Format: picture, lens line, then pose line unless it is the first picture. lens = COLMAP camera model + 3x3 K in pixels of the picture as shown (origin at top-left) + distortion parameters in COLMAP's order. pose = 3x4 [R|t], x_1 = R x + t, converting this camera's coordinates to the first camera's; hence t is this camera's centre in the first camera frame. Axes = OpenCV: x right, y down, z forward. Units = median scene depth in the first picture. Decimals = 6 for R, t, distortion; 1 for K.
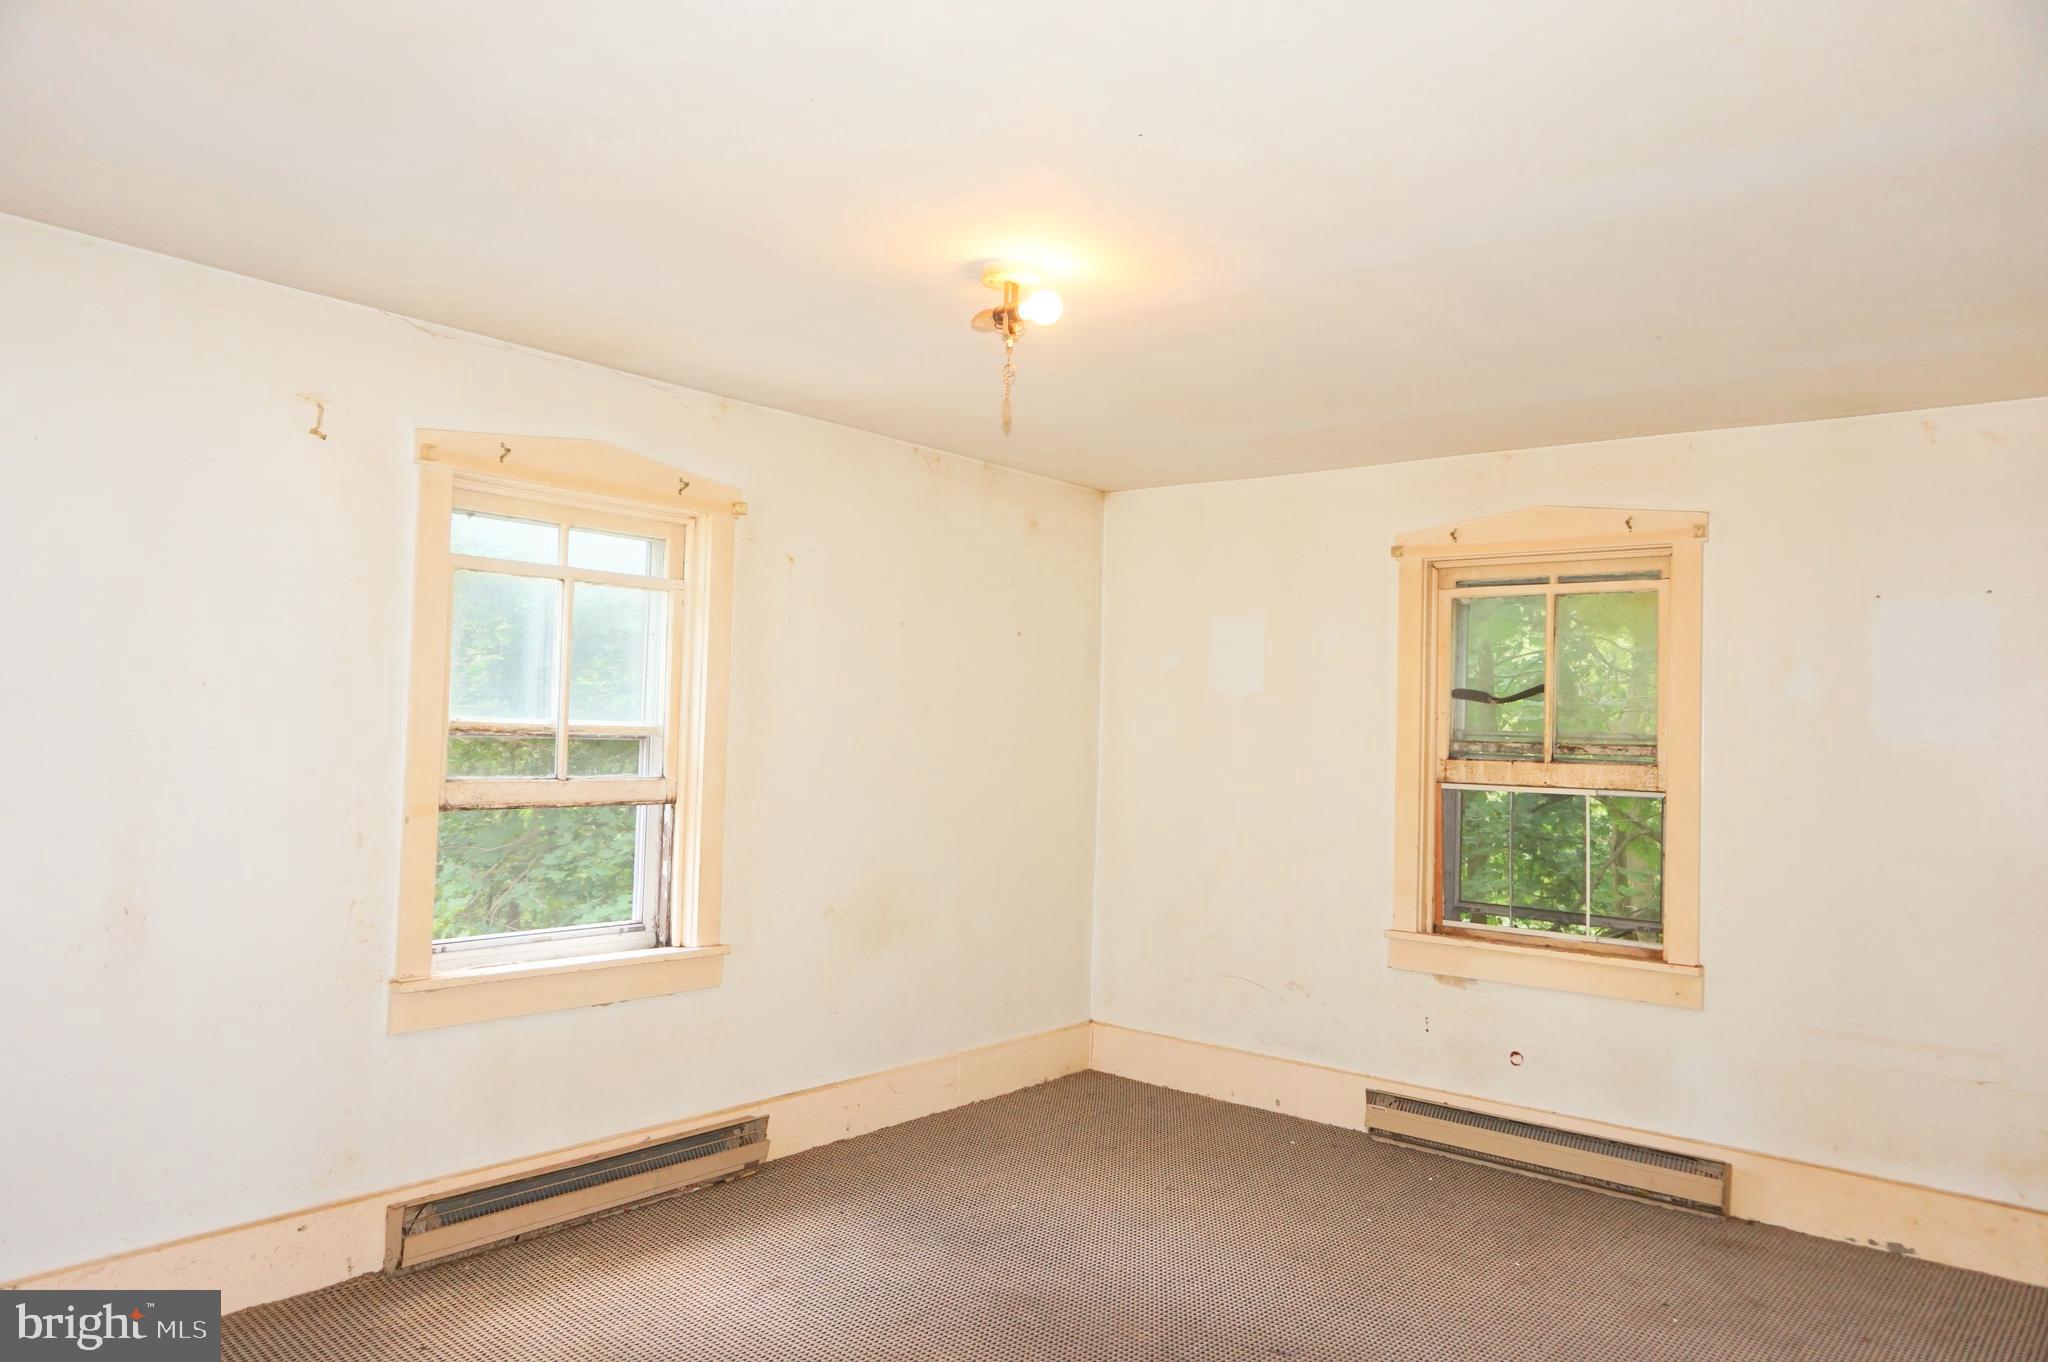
lens RADIAL K [[1383.6, 0, 1024.0], [0, 1383.6, 681.0], [0, 0, 1]] dist [-0.071291, 0.078013]
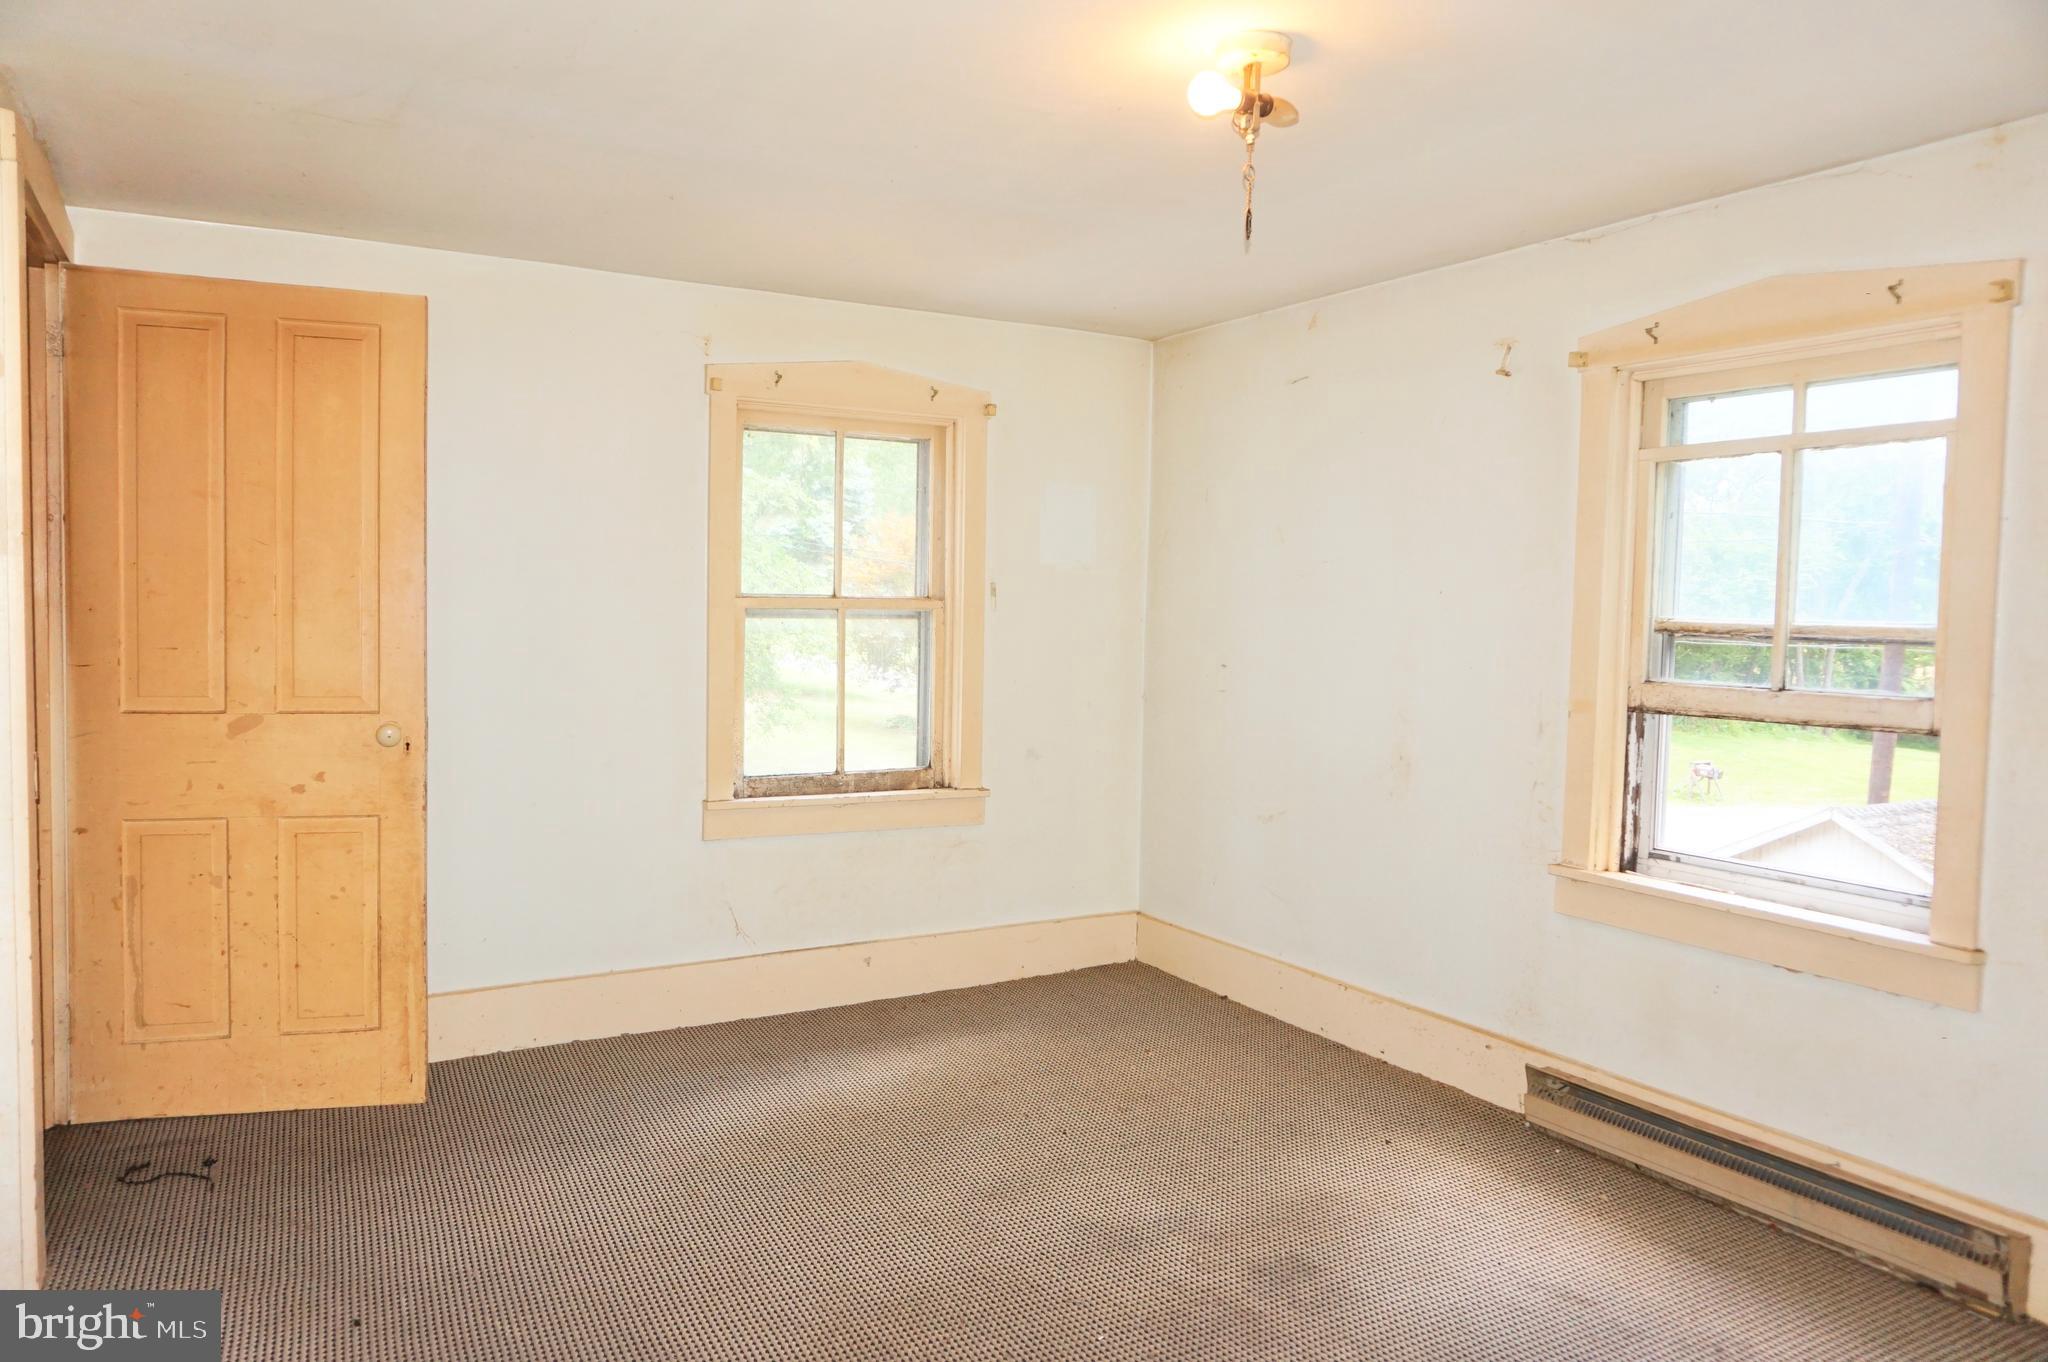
lens RADIAL K [[1383.6, 0, 1024.0], [0, 1383.6, 681.0], [0, 0, 1]] dist [-0.071291, 0.078013]
pose [[-0.337214, 0.020126, -0.941213, 0.629205], [0.007344, 0.999797, 0.018747, 0.048827], [0.941399, -0.000591, -0.337294, 0.883093]]
